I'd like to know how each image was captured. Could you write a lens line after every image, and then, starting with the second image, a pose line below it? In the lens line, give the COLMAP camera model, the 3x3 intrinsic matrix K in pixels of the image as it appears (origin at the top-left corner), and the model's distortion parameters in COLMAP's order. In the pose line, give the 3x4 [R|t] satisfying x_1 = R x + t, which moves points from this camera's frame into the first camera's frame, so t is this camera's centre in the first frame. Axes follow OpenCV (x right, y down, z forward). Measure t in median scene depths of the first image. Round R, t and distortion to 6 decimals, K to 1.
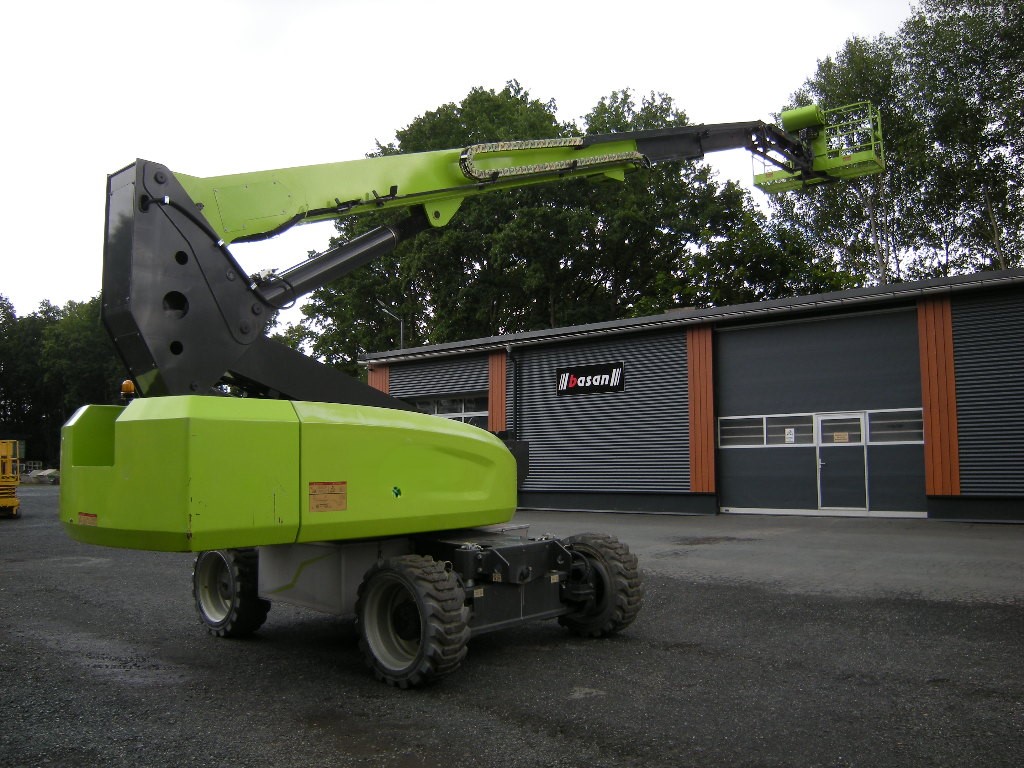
lens RADIAL K [[860.5, 0, 513.0], [0, 860.5, 384.4], [0, 0, 1]] dist [-0.099361, -0.002302]
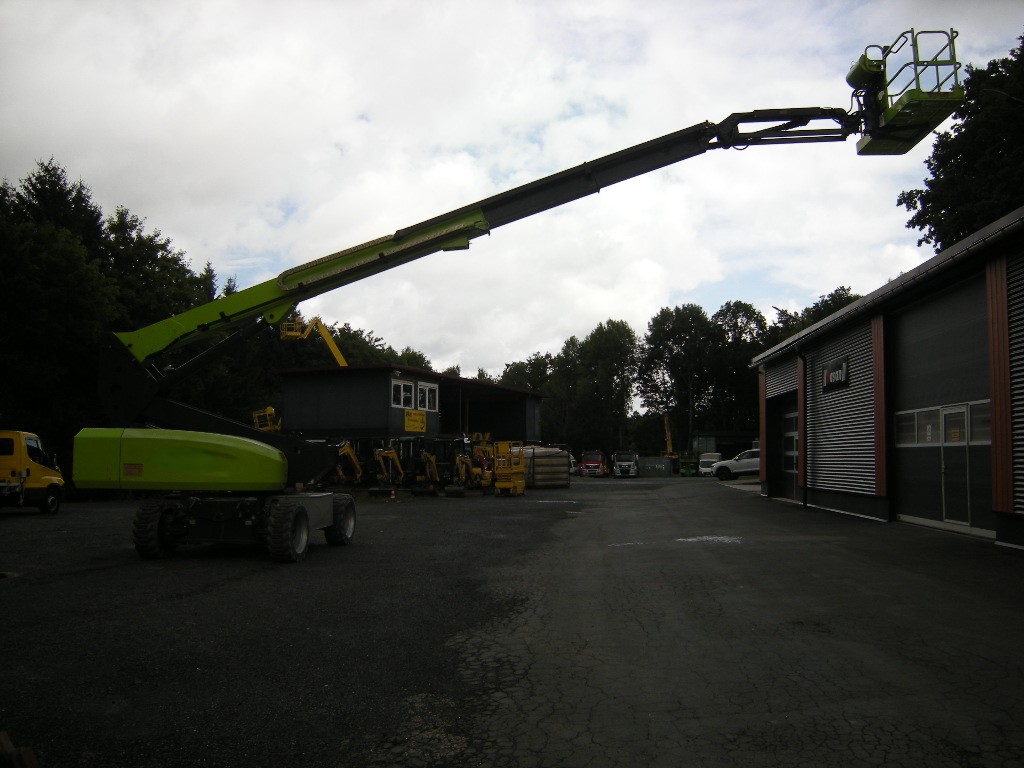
lens RADIAL K [[860.5, 0, 509.9], [0, 860.5, 382.9], [0, 0, 1]] dist [-0.099361, -0.002302]
pose [[0.589596, -0.055642, -0.805779, 0.853894], [0.060218, 0.997876, -0.024845, 0.005766], [0.805450, -0.033874, 0.591694, 0.187262]]
